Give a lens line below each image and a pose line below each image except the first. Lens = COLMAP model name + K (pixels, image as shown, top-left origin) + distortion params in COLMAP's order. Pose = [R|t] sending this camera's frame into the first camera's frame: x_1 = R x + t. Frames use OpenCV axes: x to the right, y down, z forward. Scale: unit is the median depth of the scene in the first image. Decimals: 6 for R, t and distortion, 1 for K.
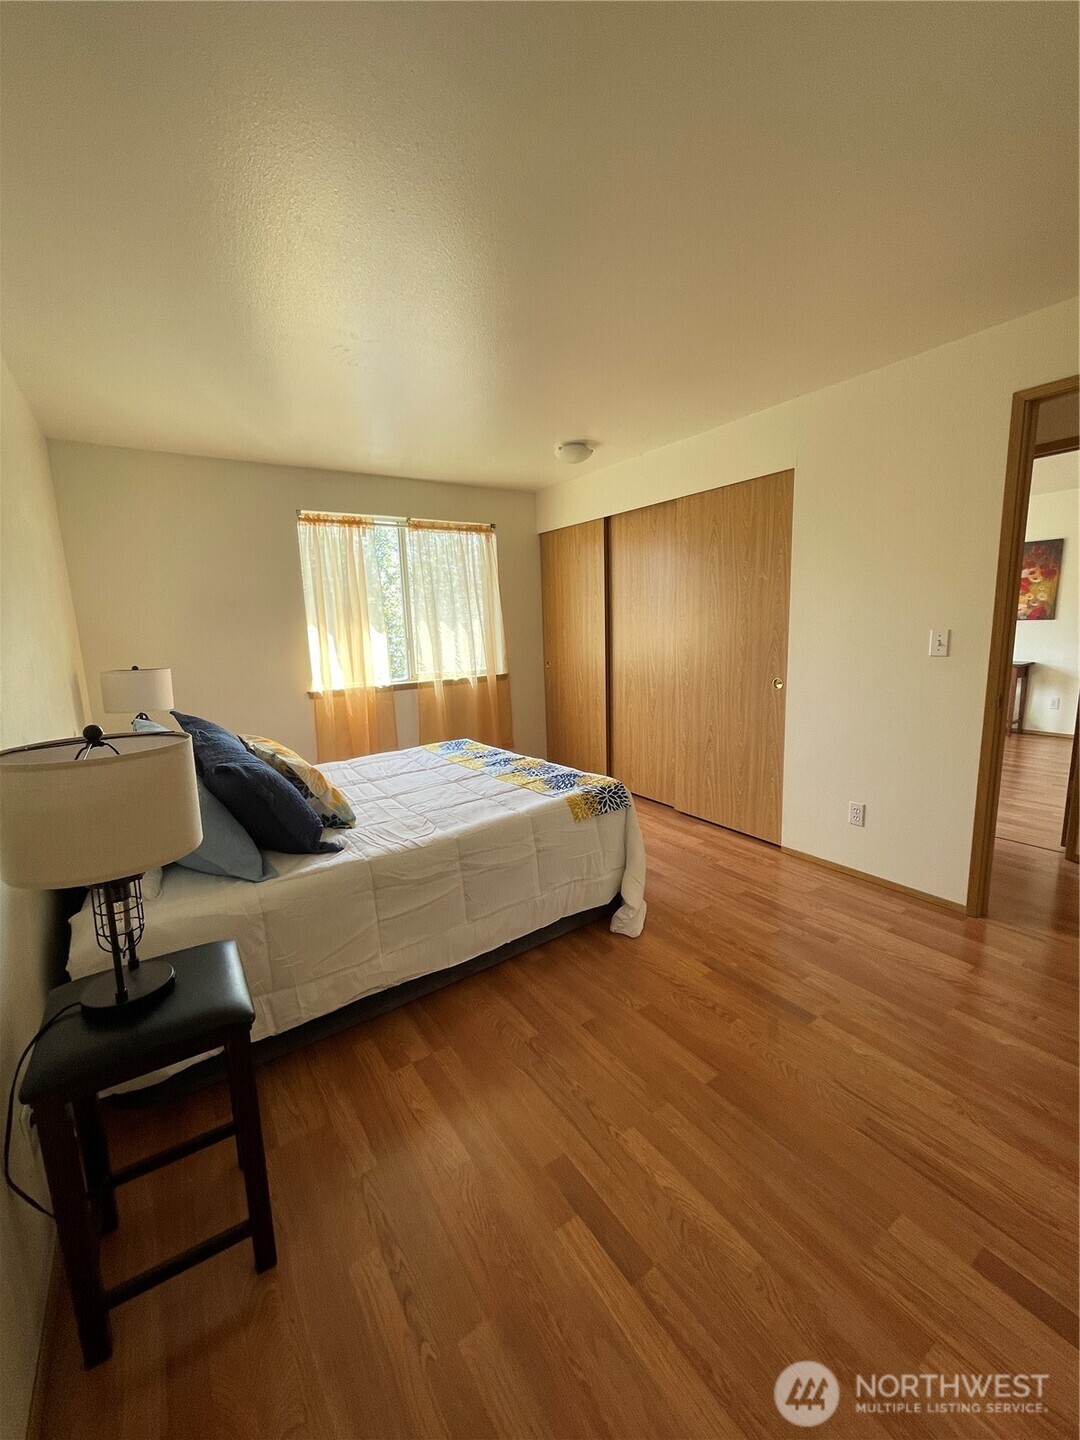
lens RADIAL K [[576.8, 0, 542.4], [0, 576.8, 711.4], [0, 0, 1]] dist [-0.002562, -0.000834]
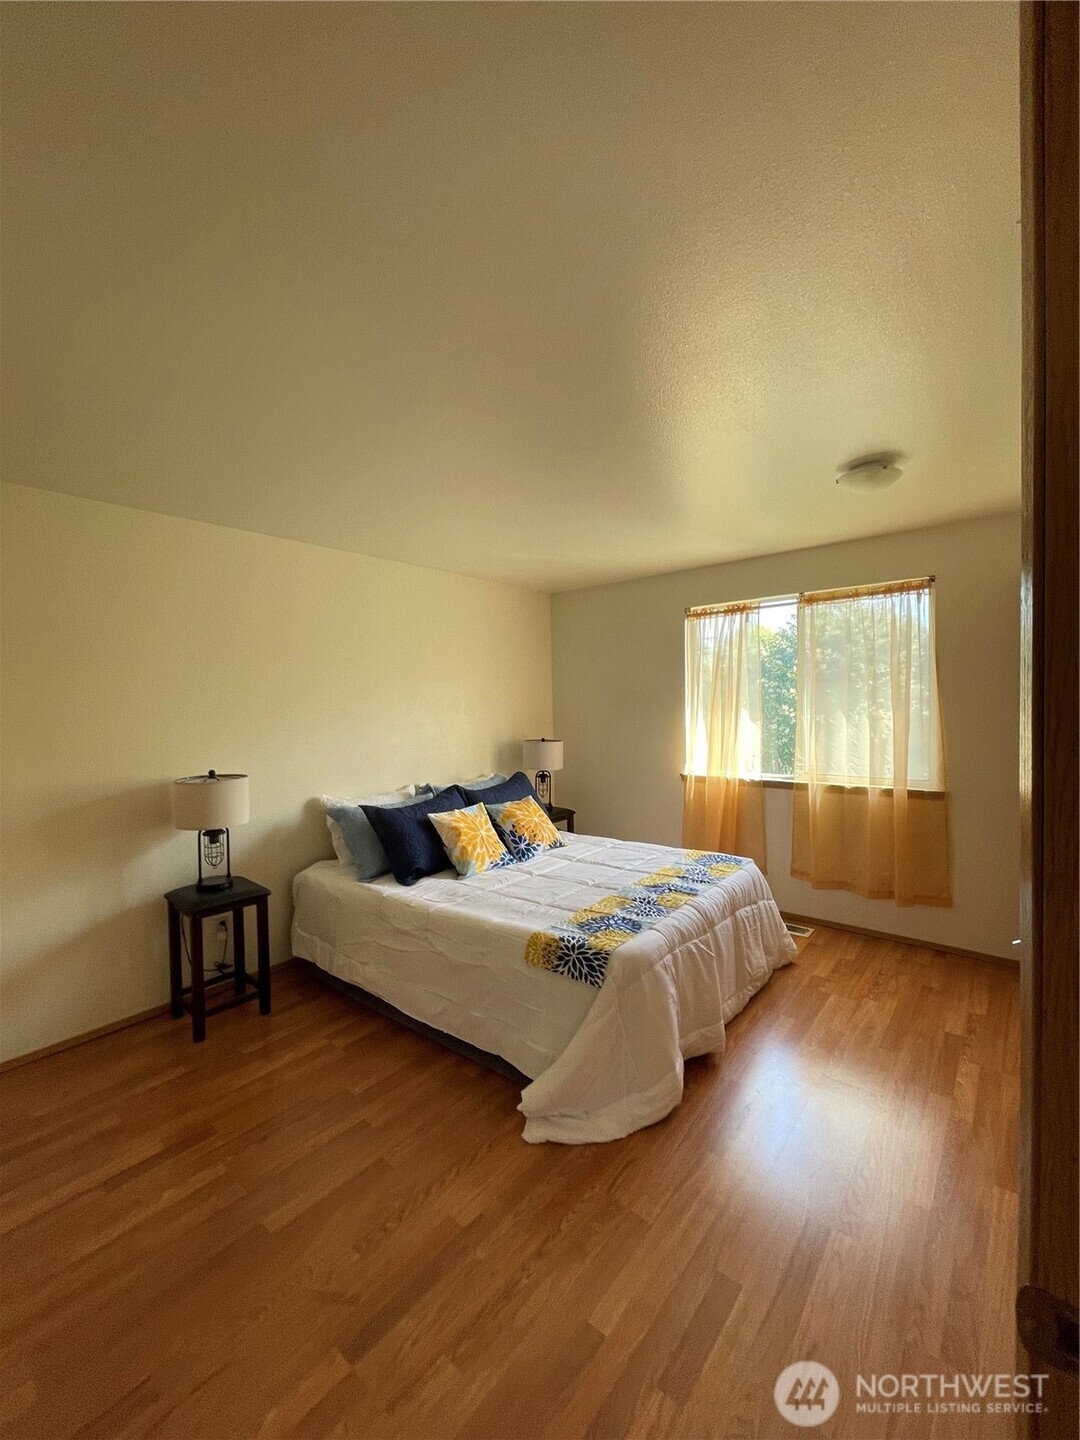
lens RADIAL K [[576.8, 0, 546.1], [0, 576.8, 718.0], [0, 0, 1]] dist [-0.002562, -0.000834]
pose [[0.275145, 0.055943, -0.959774, 0.893759], [-0.137222, 0.990370, 0.018388, -0.198921], [0.951559, 0.126643, 0.280172, 0.735045]]
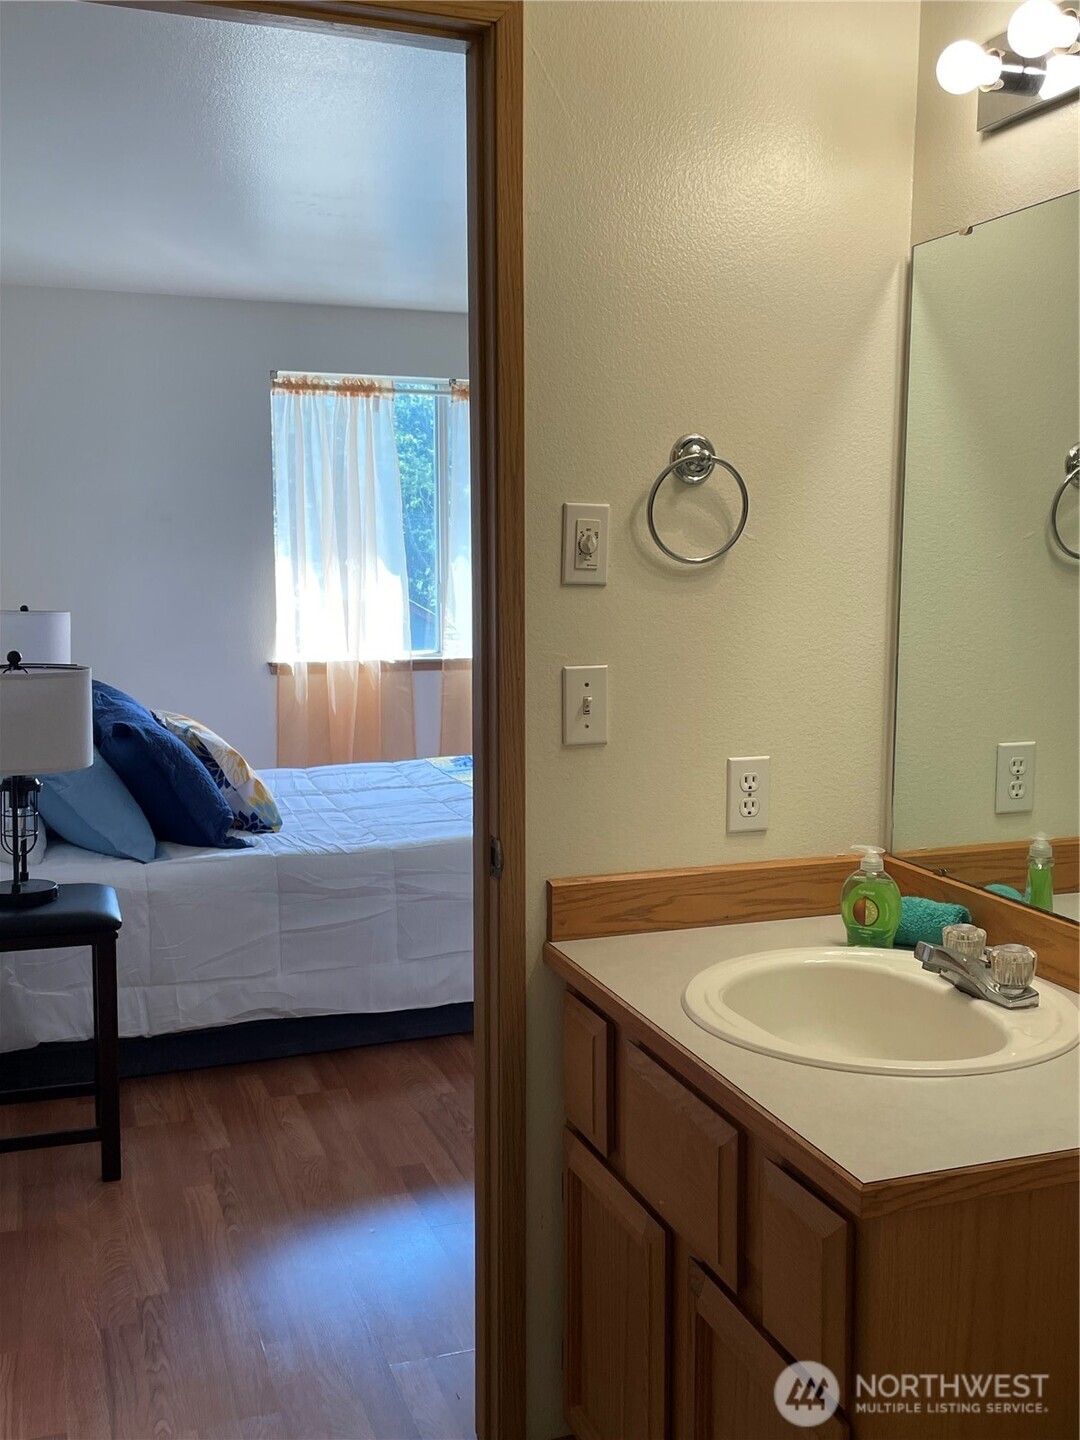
lens RADIAL K [[1453.0, 0, 551.7], [0, 1453.0, 726.9], [0, 0, 1]] dist [0.069049, 0.000000]
pose [[0.967383, 0.066175, -0.244523, 0.443352], [-0.073598, 0.997060, -0.021336, 0.073480], [0.242392, 0.038636, 0.969409, -0.707327]]
